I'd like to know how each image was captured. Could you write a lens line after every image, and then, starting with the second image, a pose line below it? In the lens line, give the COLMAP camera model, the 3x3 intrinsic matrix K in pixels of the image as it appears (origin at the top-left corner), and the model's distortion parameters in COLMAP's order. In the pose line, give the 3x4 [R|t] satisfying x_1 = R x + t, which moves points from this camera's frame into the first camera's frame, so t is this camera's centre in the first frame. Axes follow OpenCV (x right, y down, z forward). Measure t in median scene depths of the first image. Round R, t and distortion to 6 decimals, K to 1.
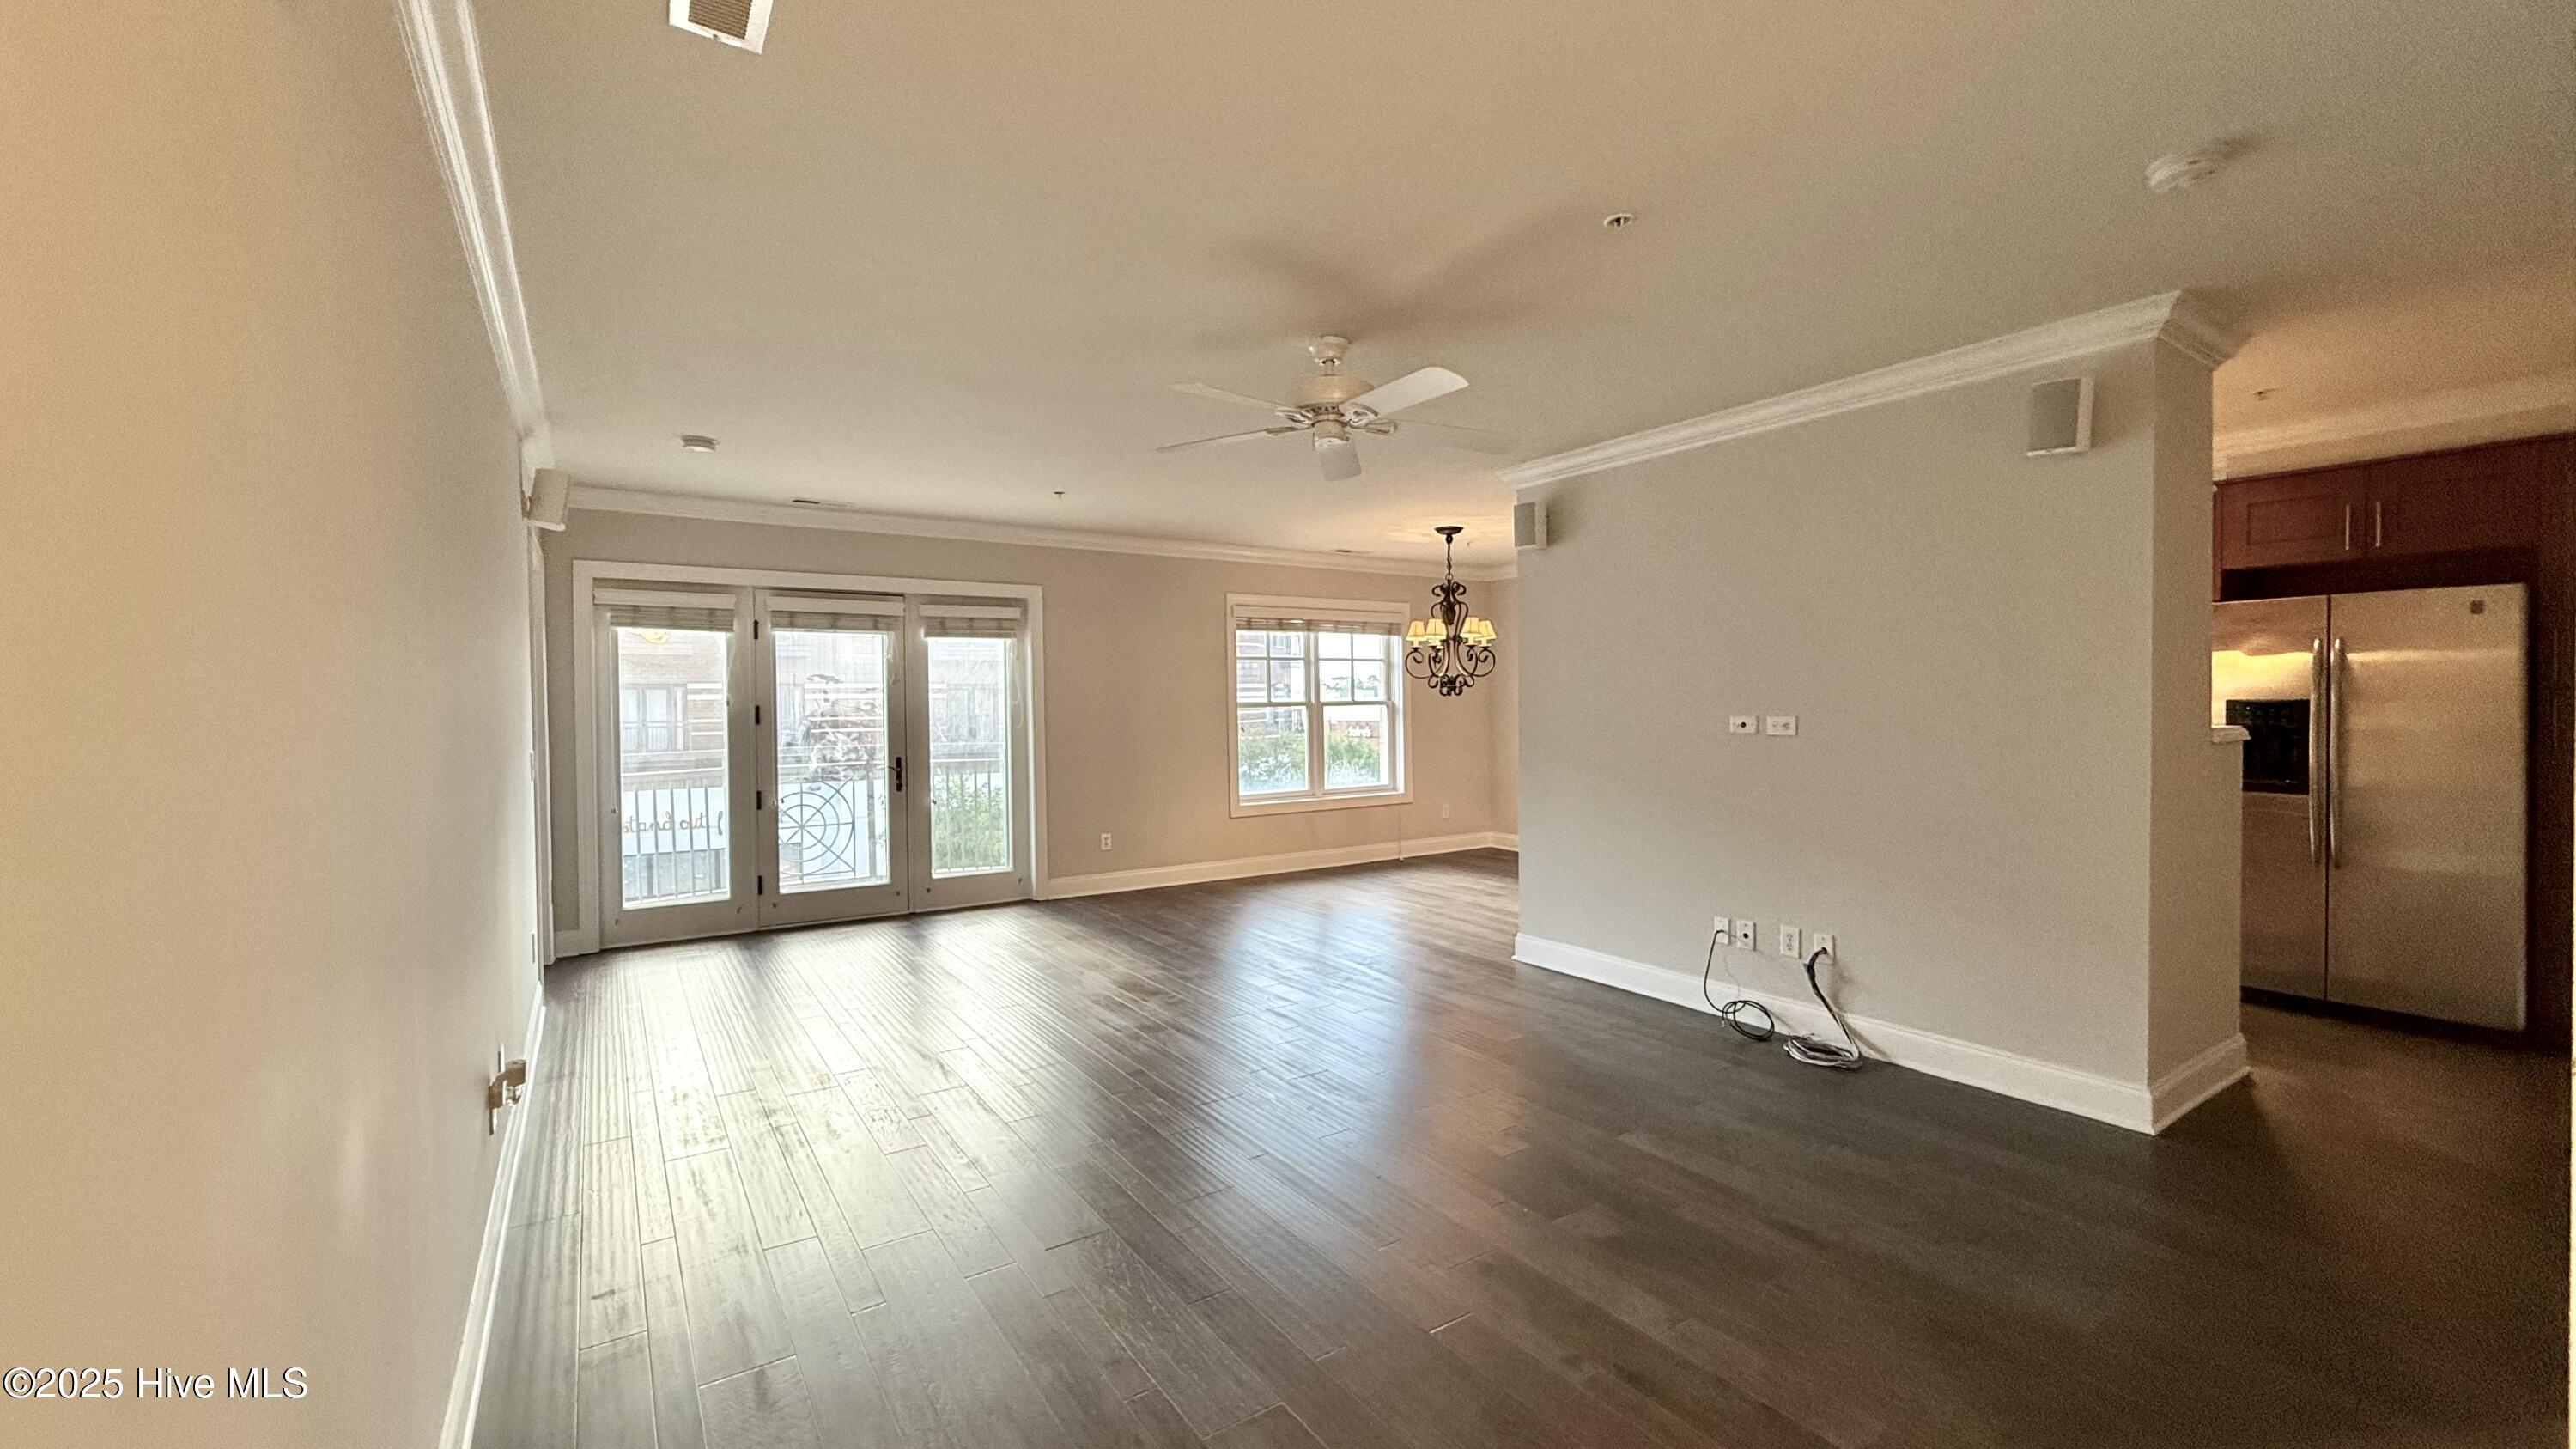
lens RADIAL K [[1024.8, 0, 1280.5], [0, 1024.8, 717.5], [0, 0, 1]] dist [-0.000863, -0.000049]
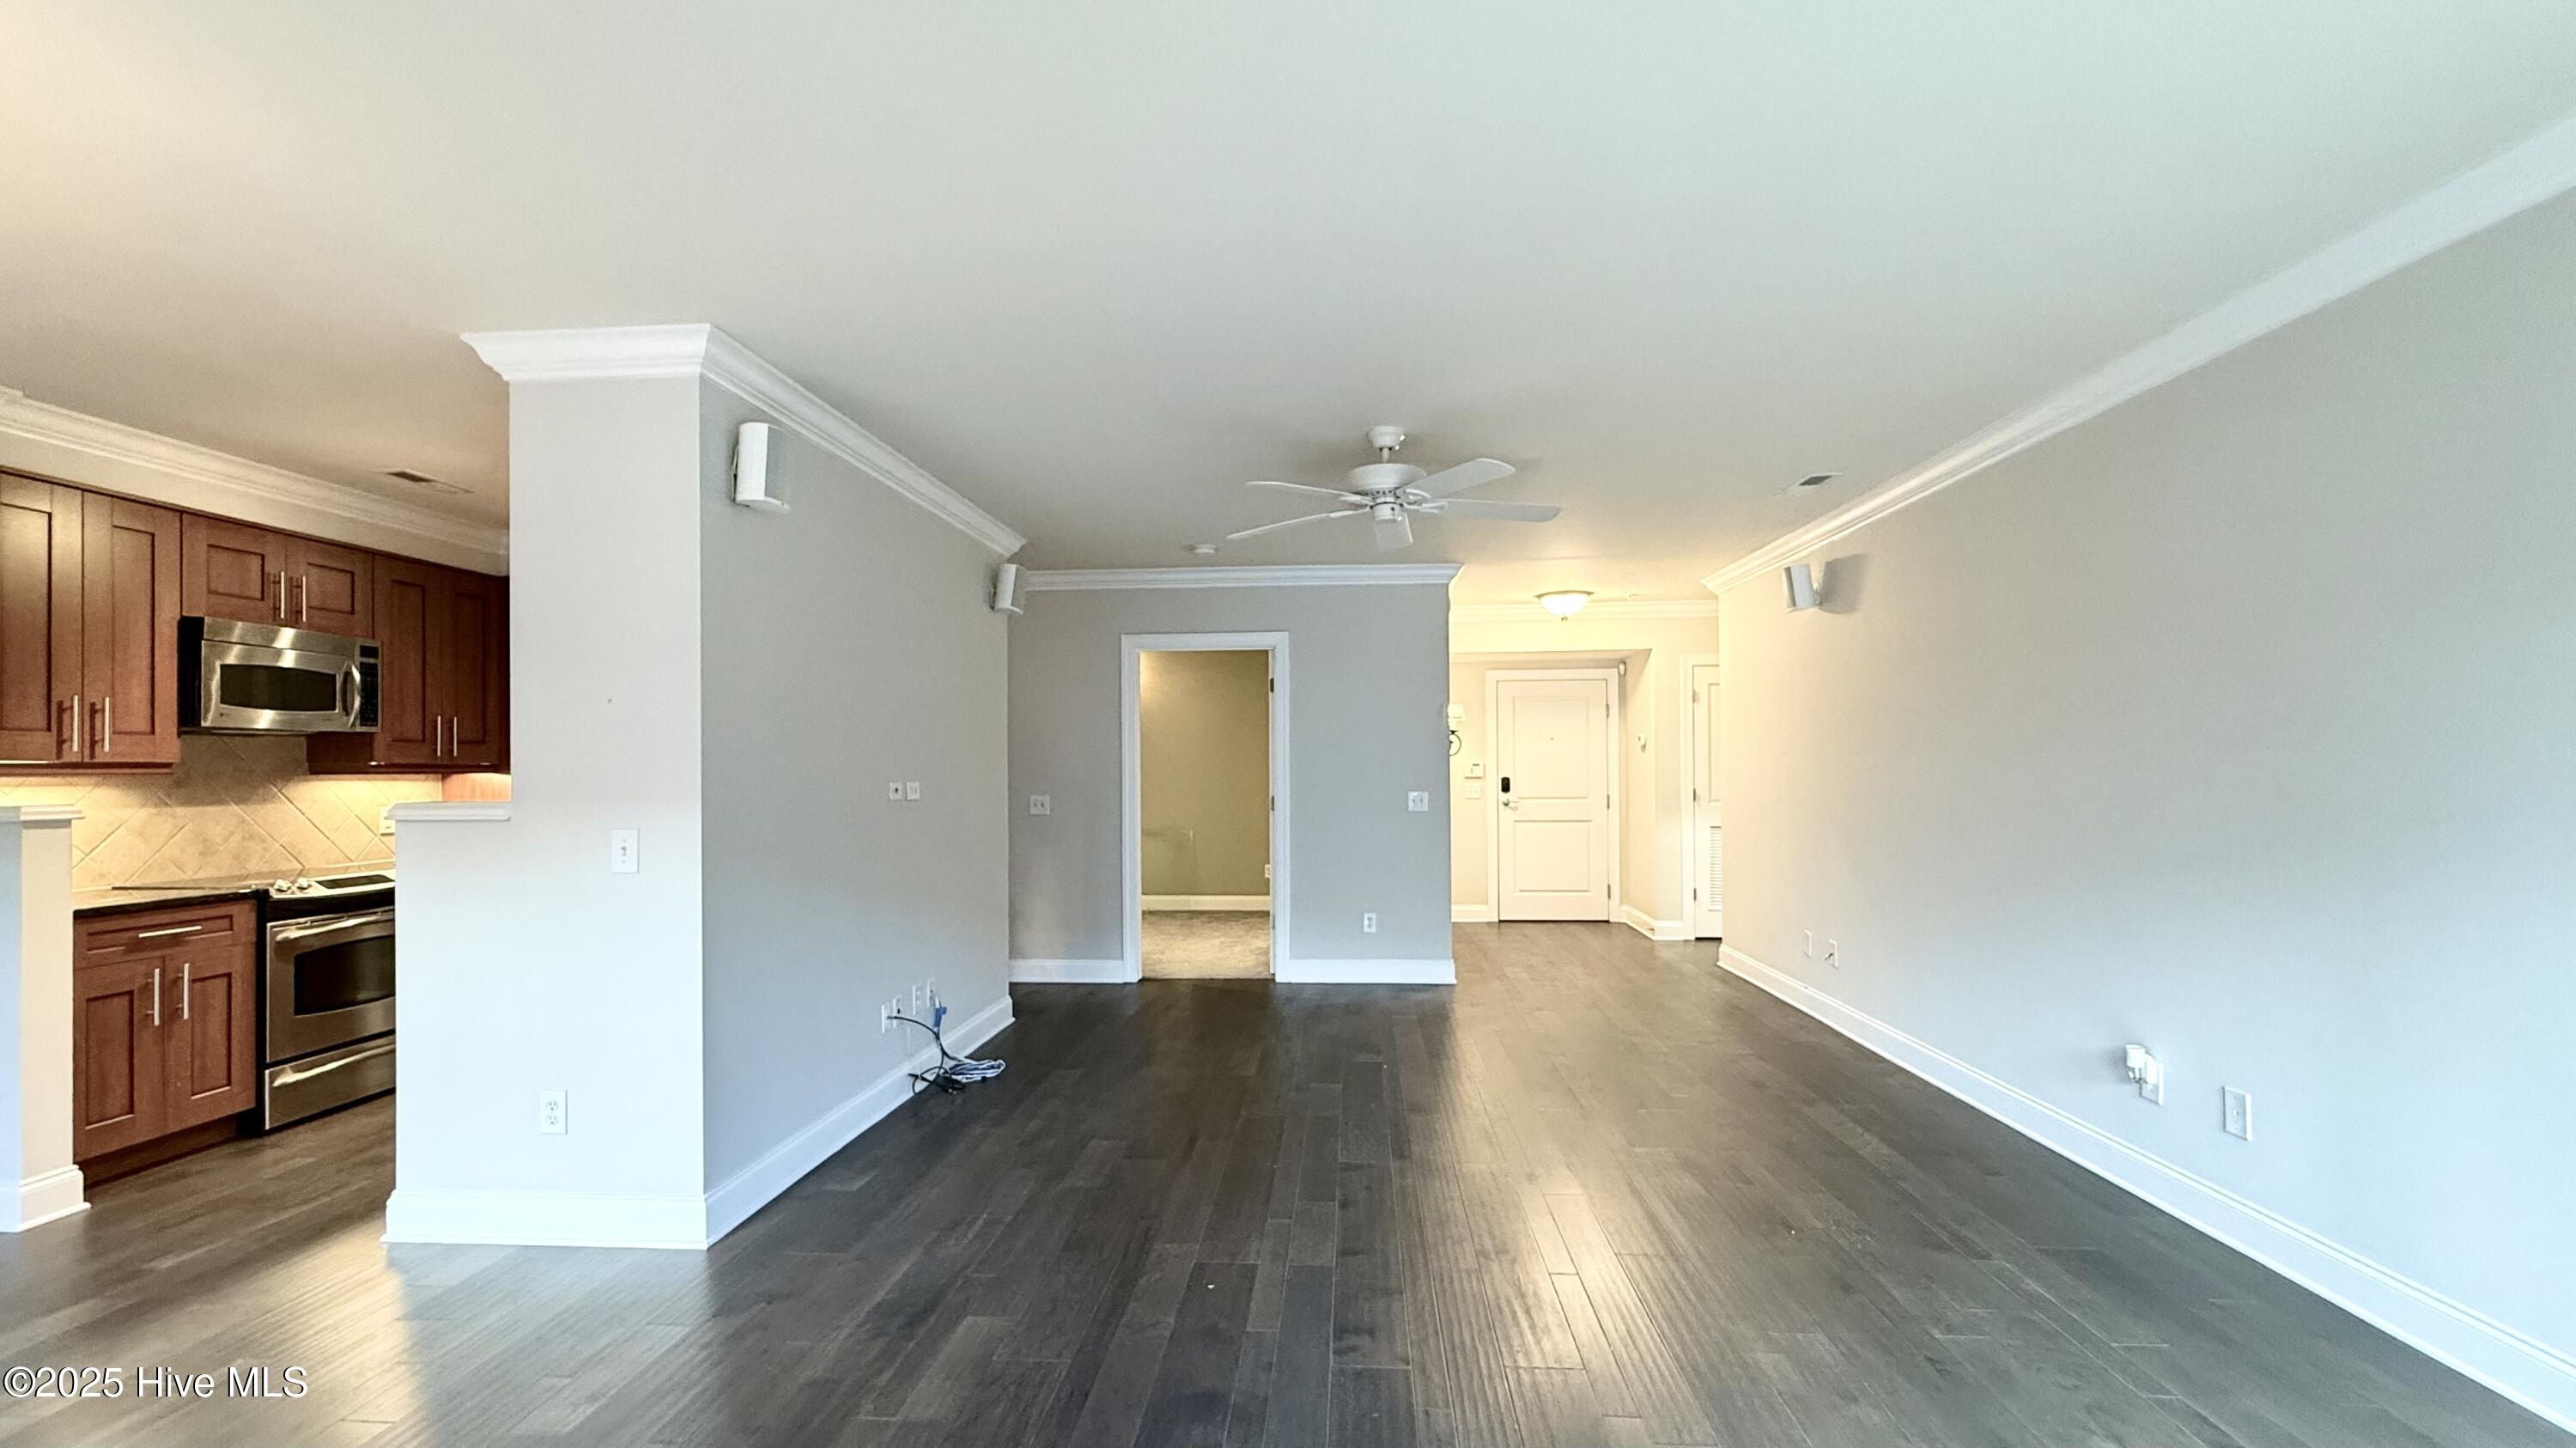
lens RADIAL K [[1051.6, 0, 1276.7], [0, 1051.6, 760.8], [0, 0, 1]] dist [-0.001998, 0.000221]
pose [[-0.787106, 0.017273, 0.616576, -0.357151], [0.022042, 0.999757, 0.000131, -0.010680], [-0.616424, 0.013694, -0.787295, 1.281840]]
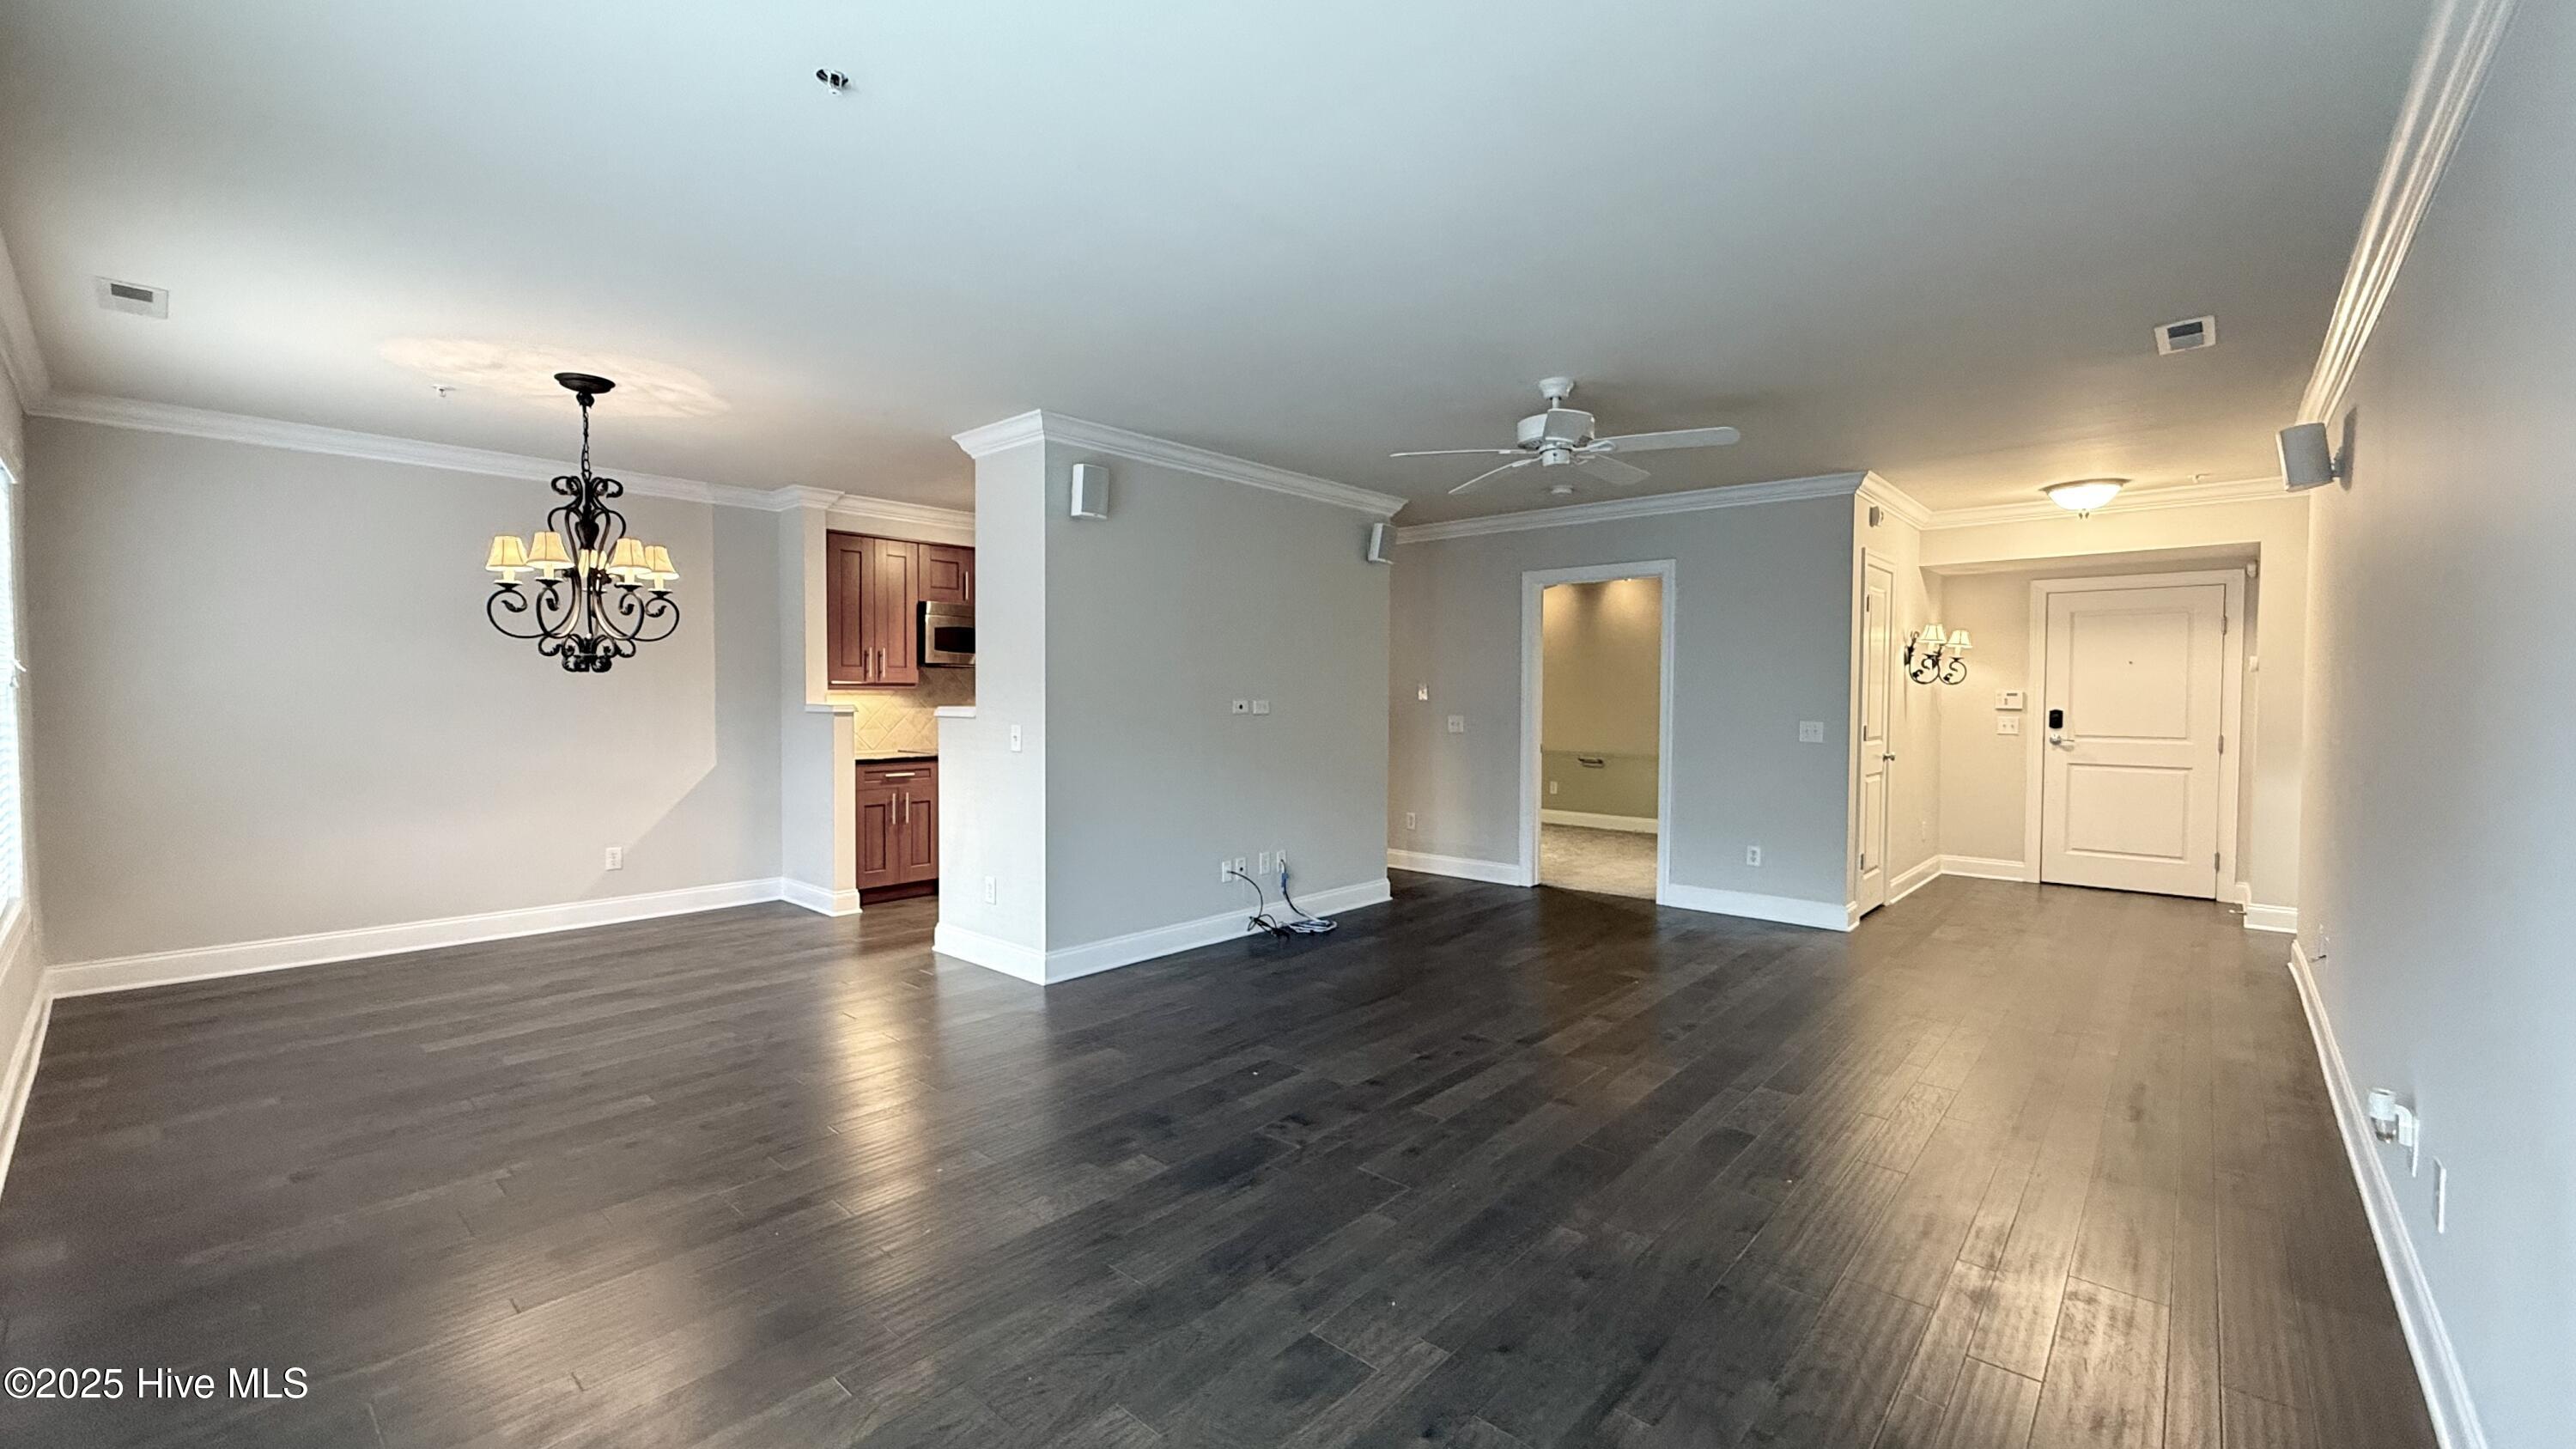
lens RADIAL K [[1024.8, 0, 1280.5], [0, 1024.8, 717.5], [0, 0, 1]] dist [-0.000863, -0.000049]
pose [[-0.245704, -0.017487, 0.969187, -0.671482], [0.010563, 0.999730, 0.020716, -0.004648], [-0.969287, 0.015328, -0.245452, 1.047481]]
